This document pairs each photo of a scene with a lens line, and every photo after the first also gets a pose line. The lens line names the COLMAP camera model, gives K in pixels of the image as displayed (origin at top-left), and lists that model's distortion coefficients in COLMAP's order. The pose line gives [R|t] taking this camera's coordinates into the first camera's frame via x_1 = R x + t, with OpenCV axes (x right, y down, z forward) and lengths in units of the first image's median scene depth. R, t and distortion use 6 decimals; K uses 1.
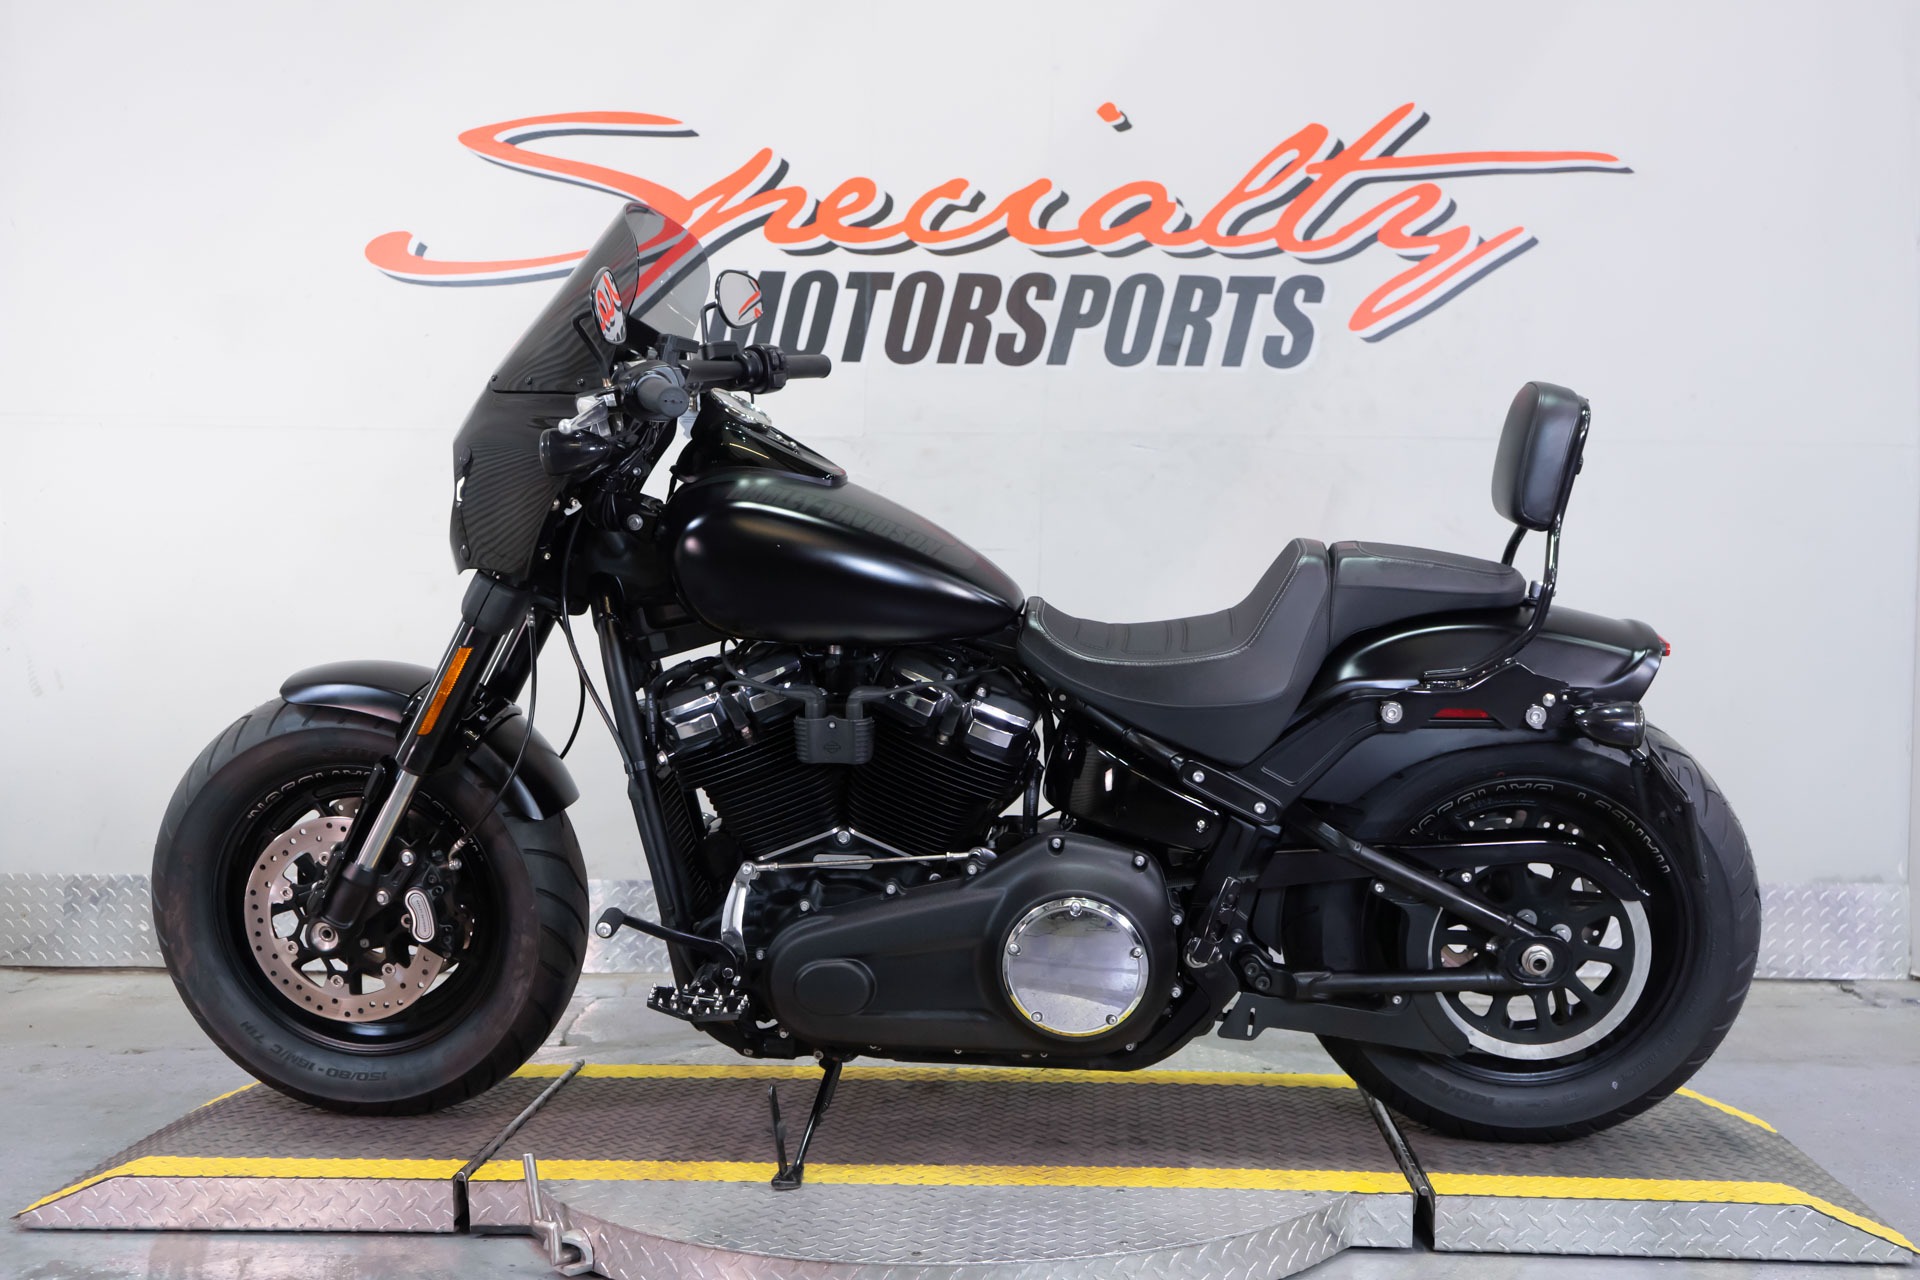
lens RADIAL K [[2044.0, 0, 954.0], [0, 2044.0, 634.7], [0, 0, 1]] dist [0.008903, 0.036356]
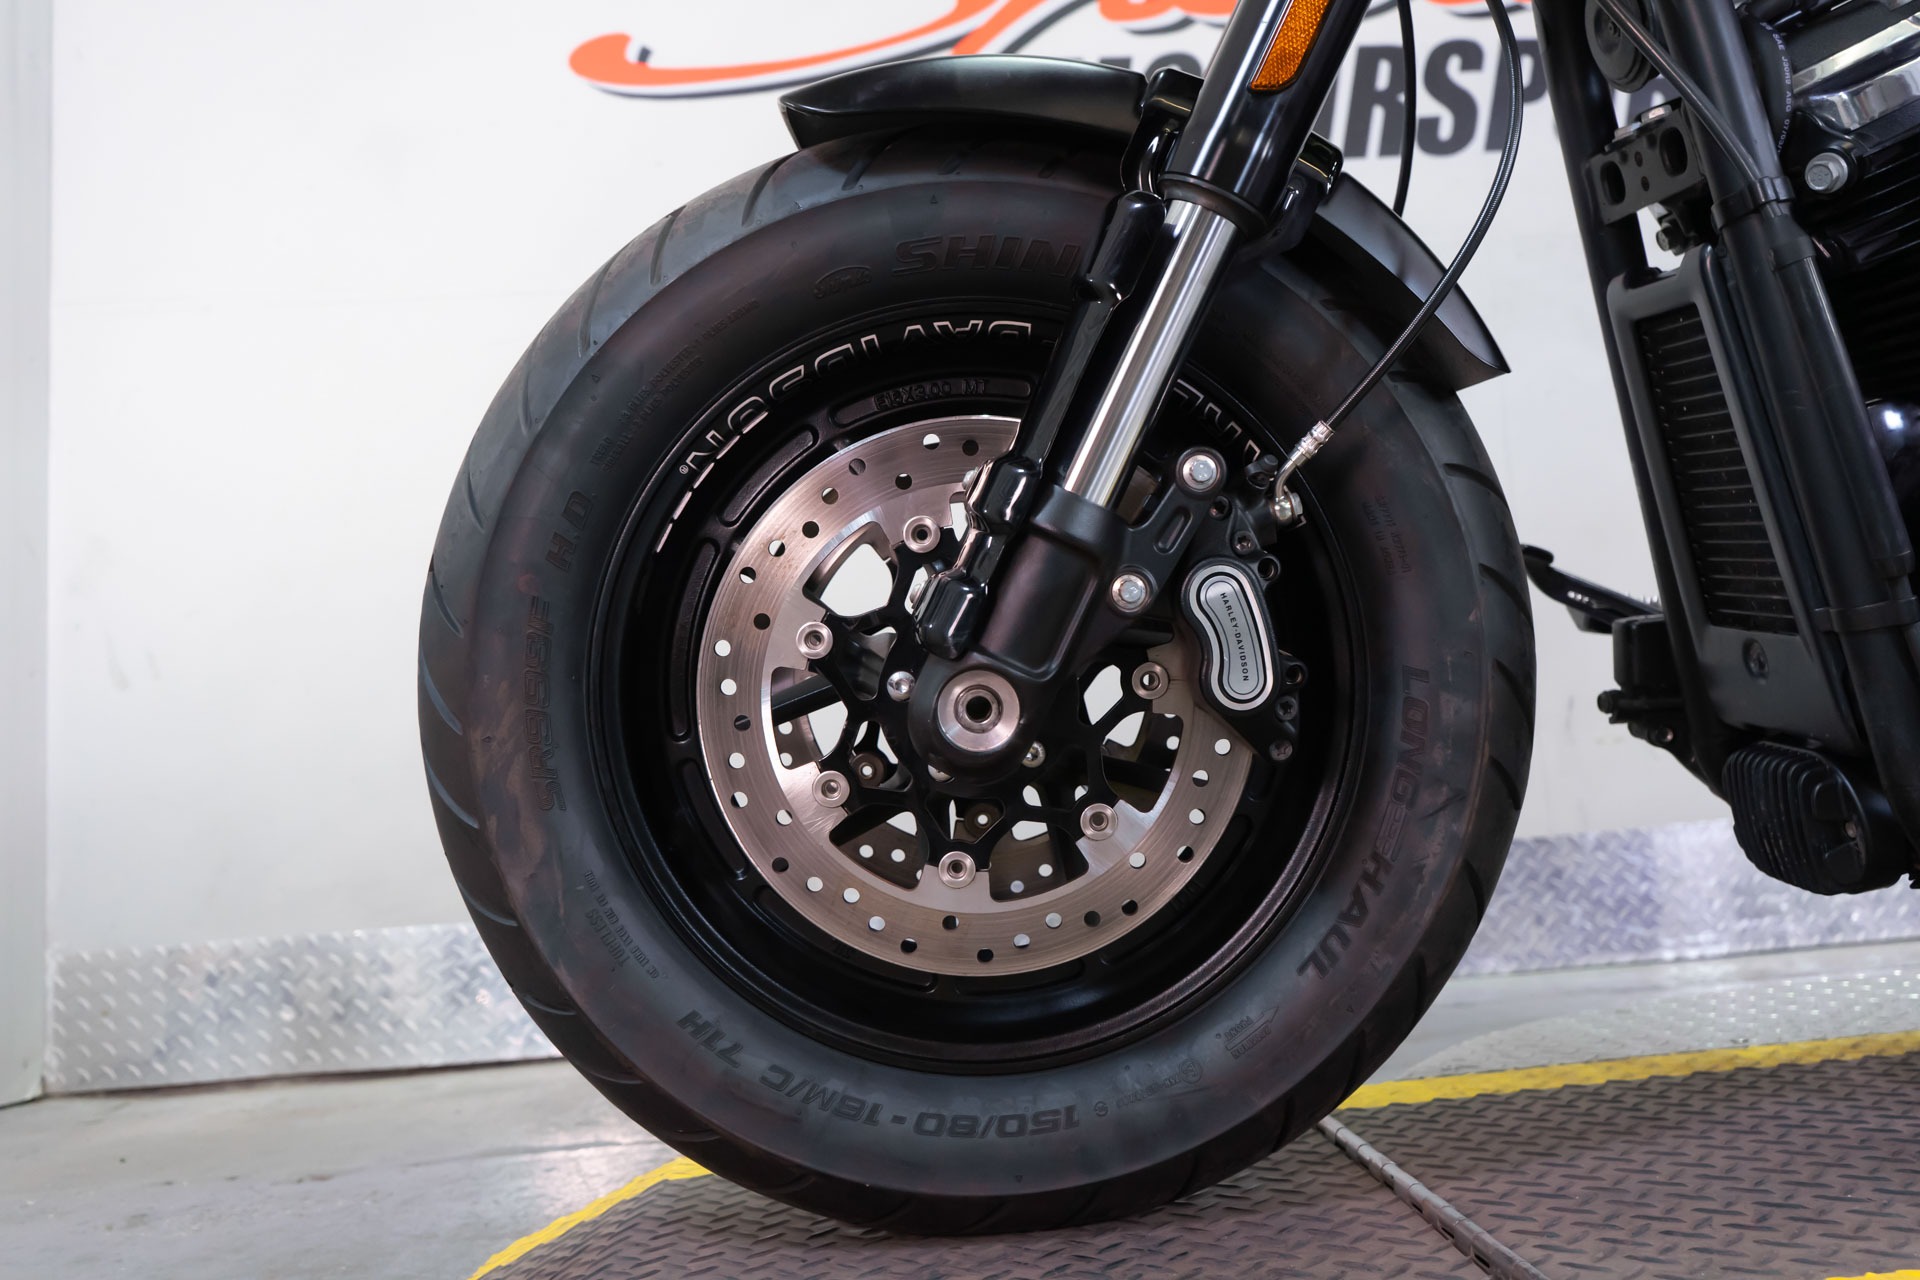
lens RADIAL K [[1574.1, 0, 968.5], [0, 1574.1, 637.2], [0, 0, 1]] dist [0.001279, 0.002594]
pose [[0.993831, -0.072772, 0.083696, -0.209498], [0.083254, 0.988083, -0.129466, 0.107703], [-0.073277, 0.135635, 0.988045, 0.458872]]
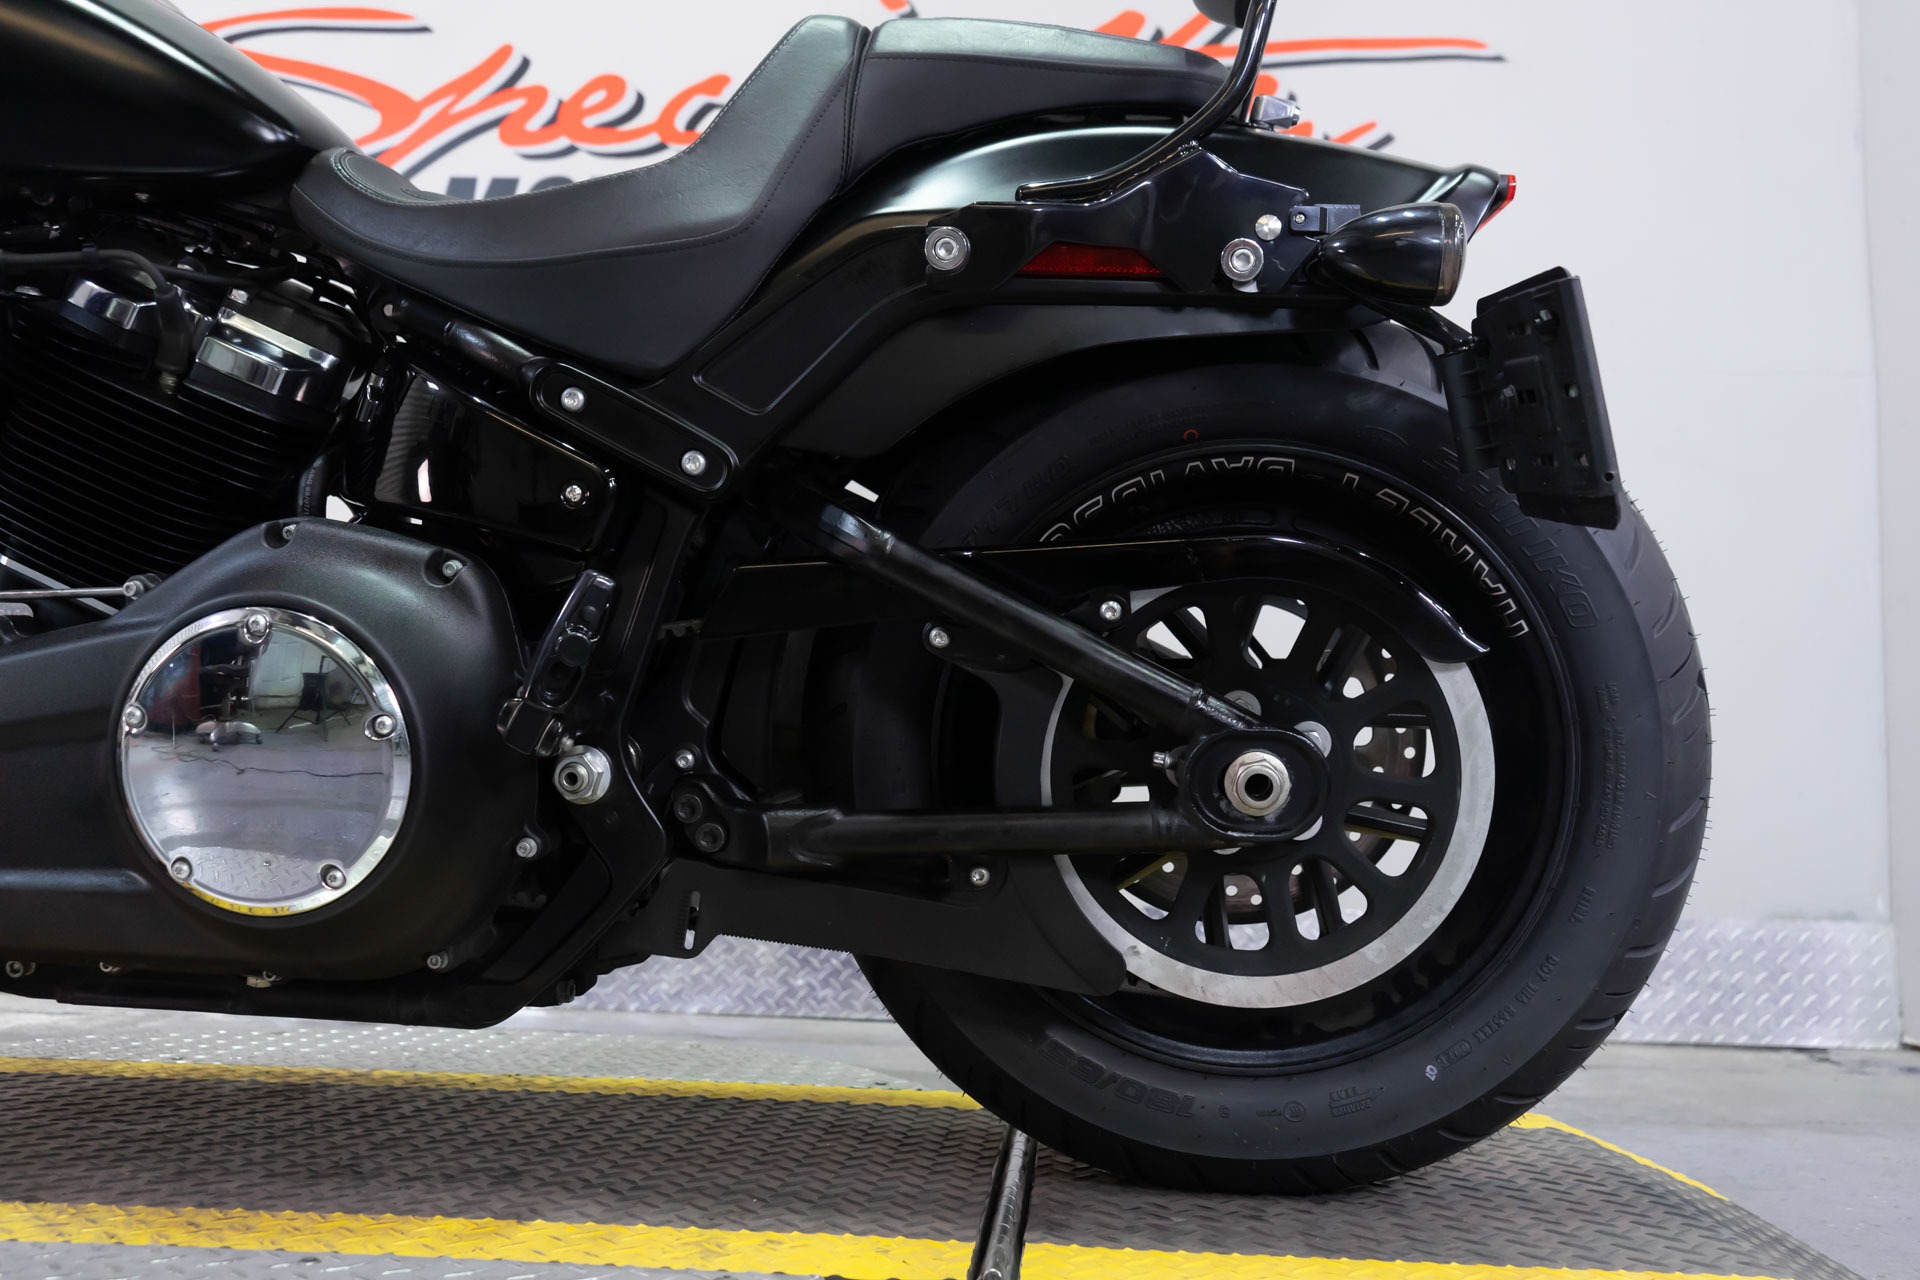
lens RADIAL K [[1577.9, 0, 955.5], [0, 1577.9, 632.8], [0, 0, 1]] dist [0.011831, 0.001903]
pose [[0.998770, 0.015991, -0.046929, 0.138116], [-0.022553, 0.989494, -0.142806, 0.106058], [0.044152, 0.143689, 0.988638, 0.376076]]
